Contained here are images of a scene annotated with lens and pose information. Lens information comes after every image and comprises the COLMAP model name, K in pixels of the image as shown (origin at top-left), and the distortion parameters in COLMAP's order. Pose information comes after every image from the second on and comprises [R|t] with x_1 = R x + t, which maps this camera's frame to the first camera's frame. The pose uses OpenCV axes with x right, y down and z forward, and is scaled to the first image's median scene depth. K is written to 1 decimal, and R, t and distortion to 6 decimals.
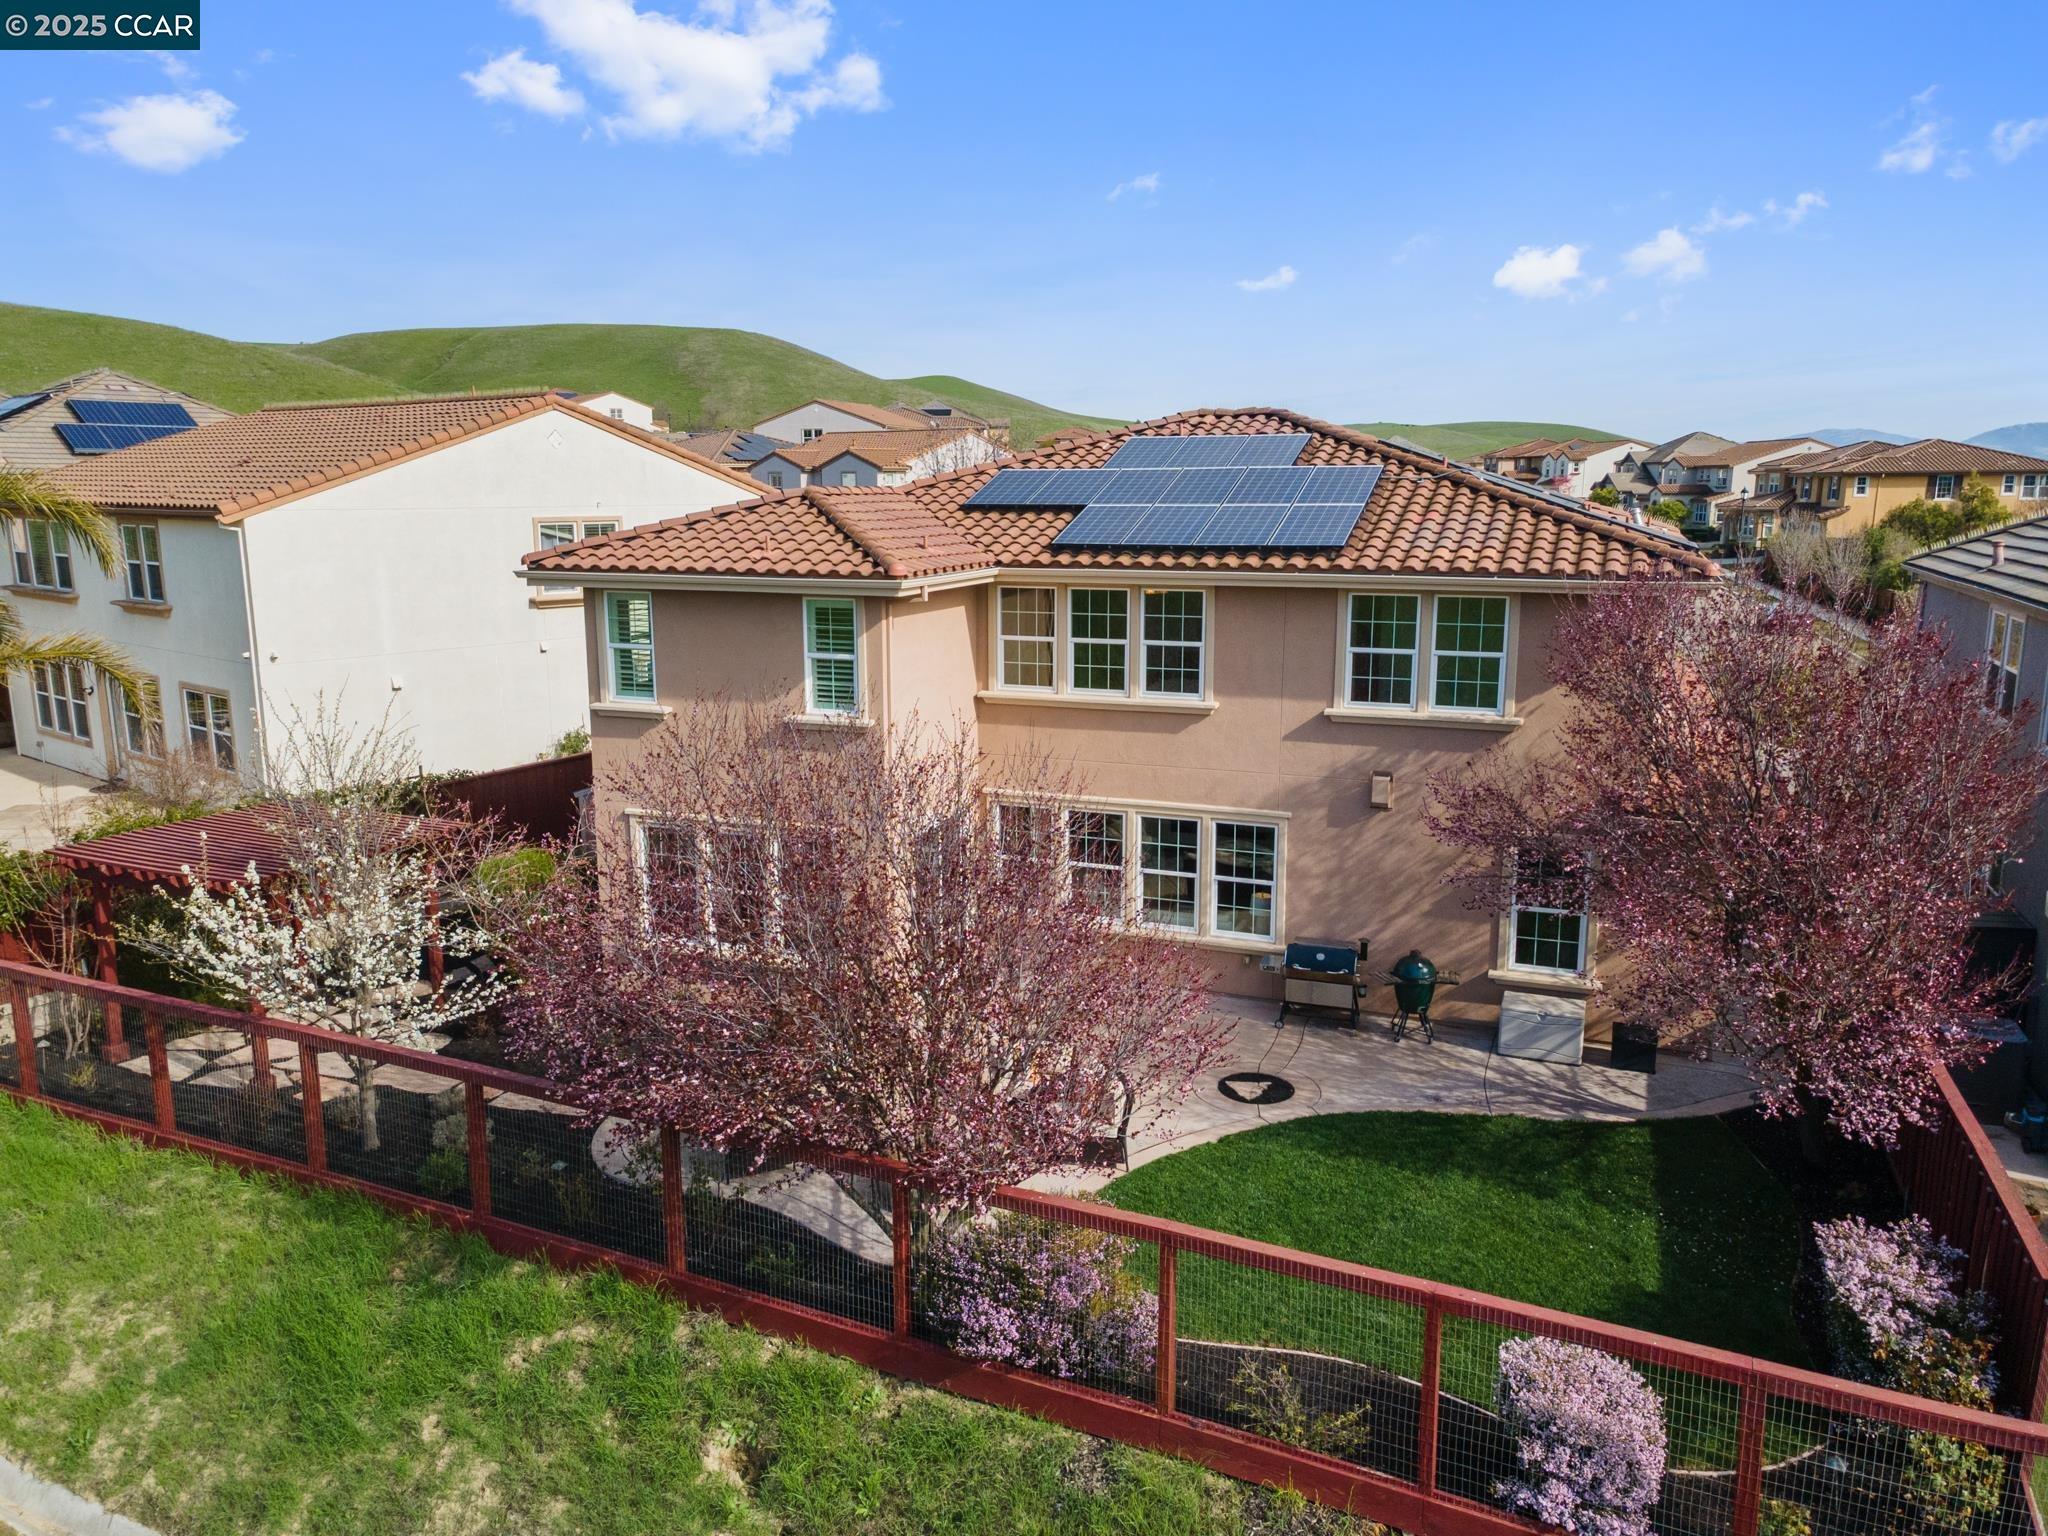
lens RADIAL K [[1484.6, 0, 1024.0], [0, 1484.6, 768.0], [0, 0, 1]] dist [0.038522, 0.003717]
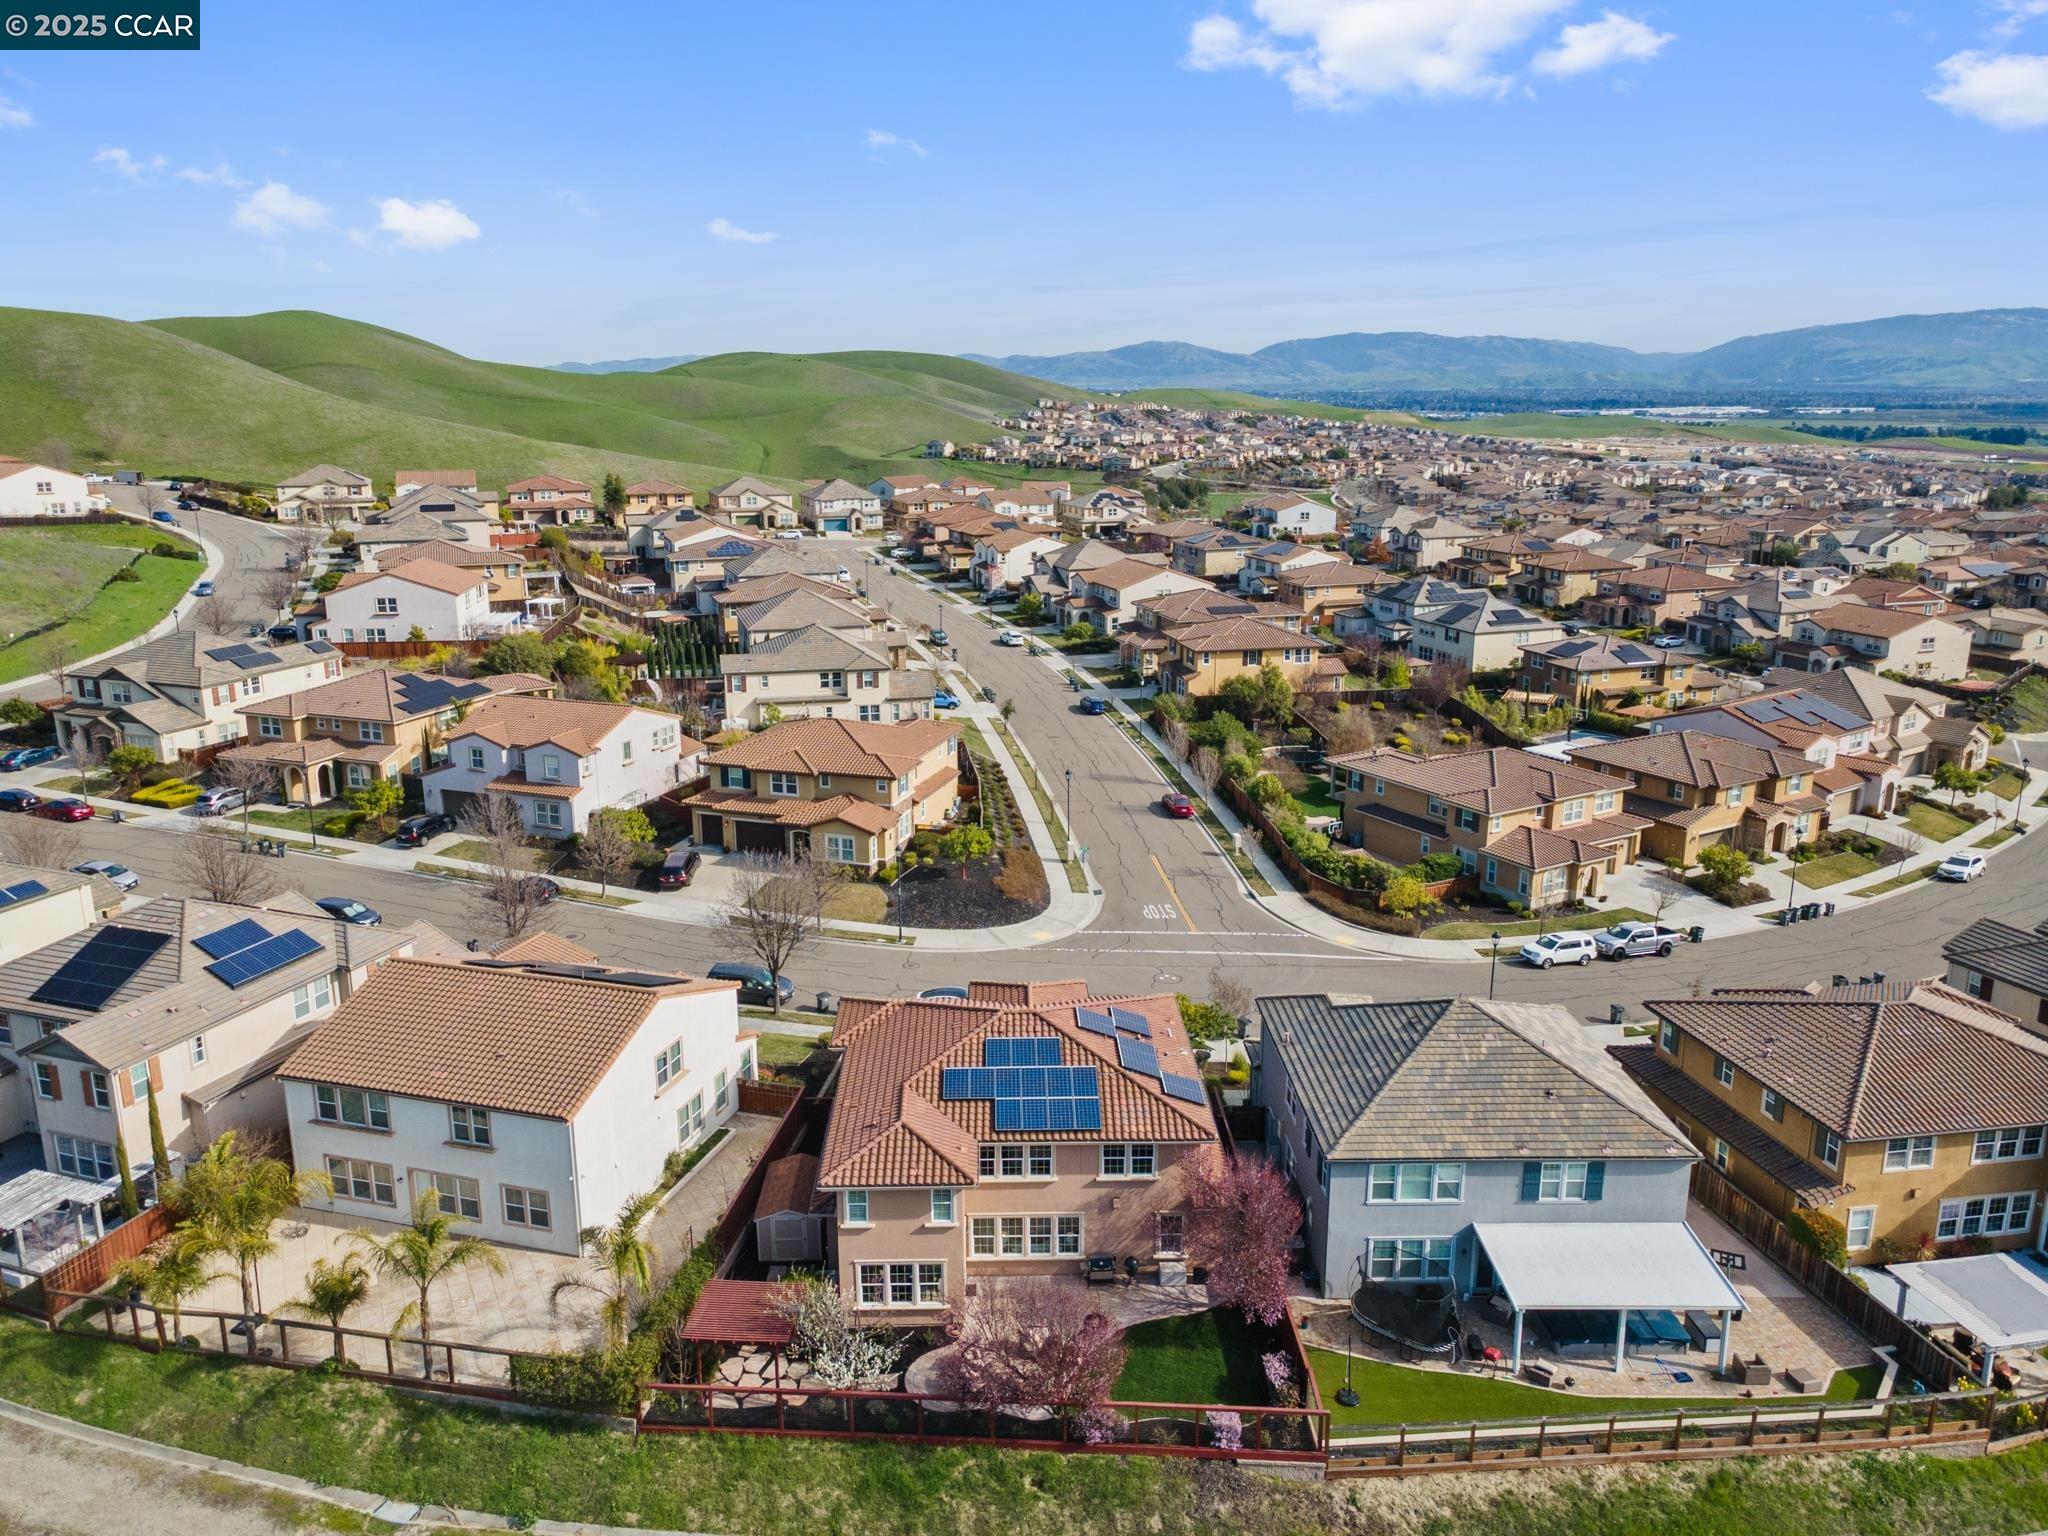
lens RADIAL K [[1442.7, 0, 1033.3], [0, 1442.7, 766.3], [0, 0, 1]] dist [0.008937, 0.002233]
pose [[0.920741, -0.093130, 0.378897, -0.906035], [0.073482, 0.995109, 0.066024, -1.039593], [-0.383193, -0.032949, 0.923081, -1.528093]]
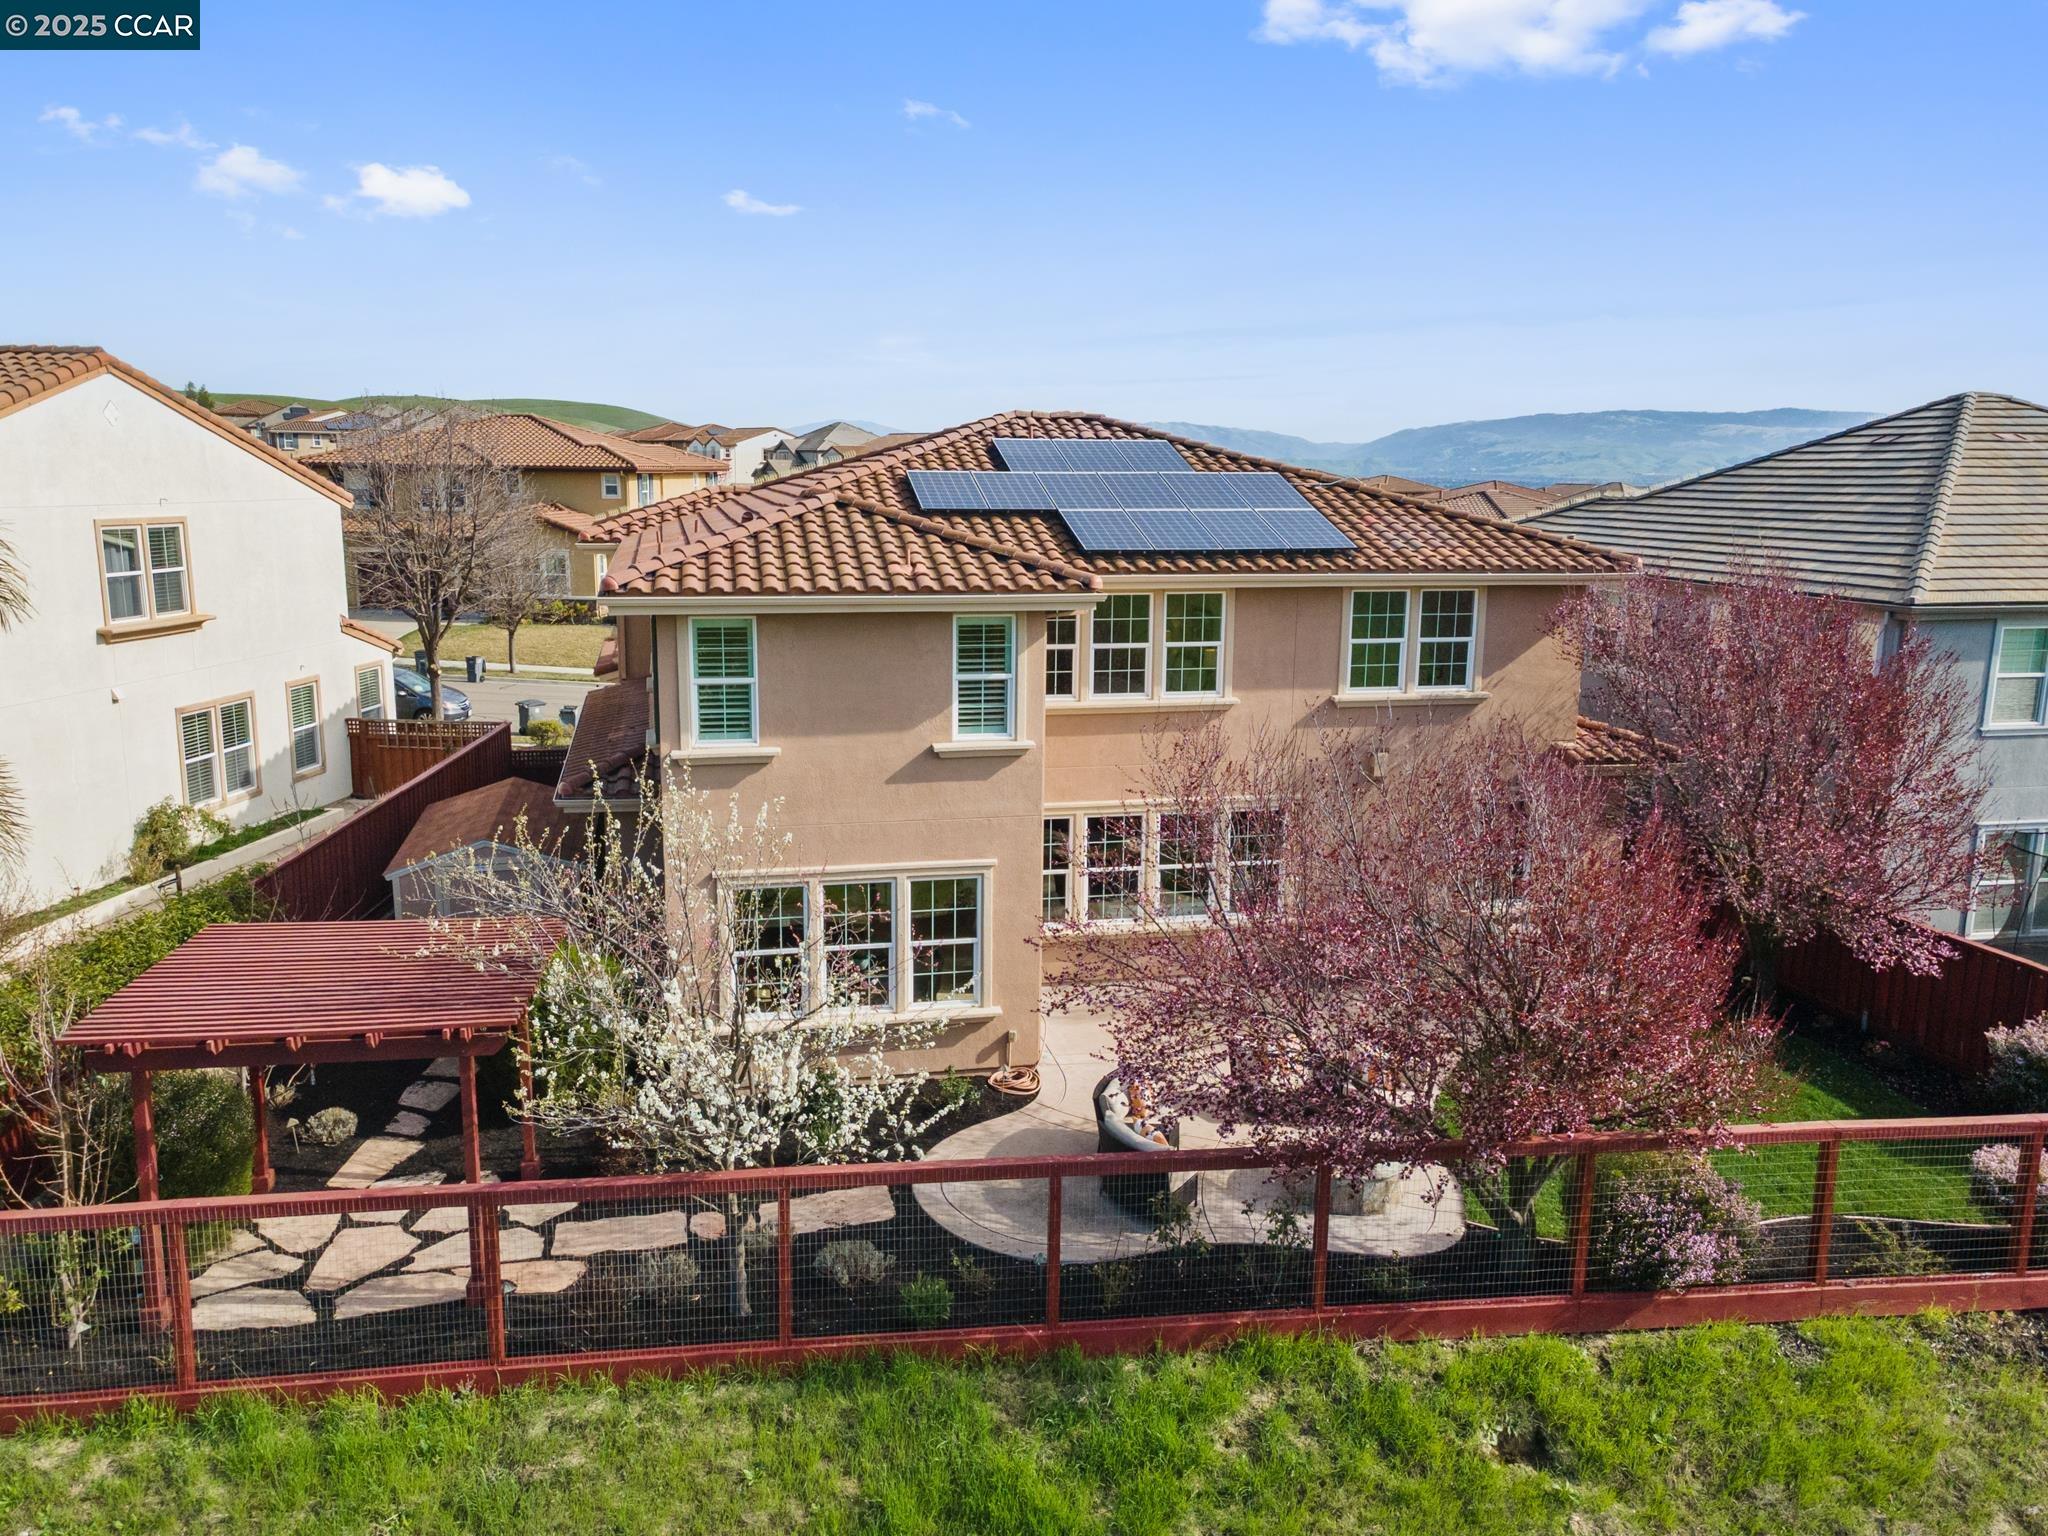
lens RADIAL K [[1547.3, 0, 1024.0], [0, 1547.3, 768.0], [0, 0, 1]] dist [0.043623, -0.003123]
pose [[0.829506, -0.095718, 0.550234, -0.631279], [0.093803, 0.995086, 0.031691, -0.045153], [-0.550564, 0.025326, 0.834409, 0.170079]]
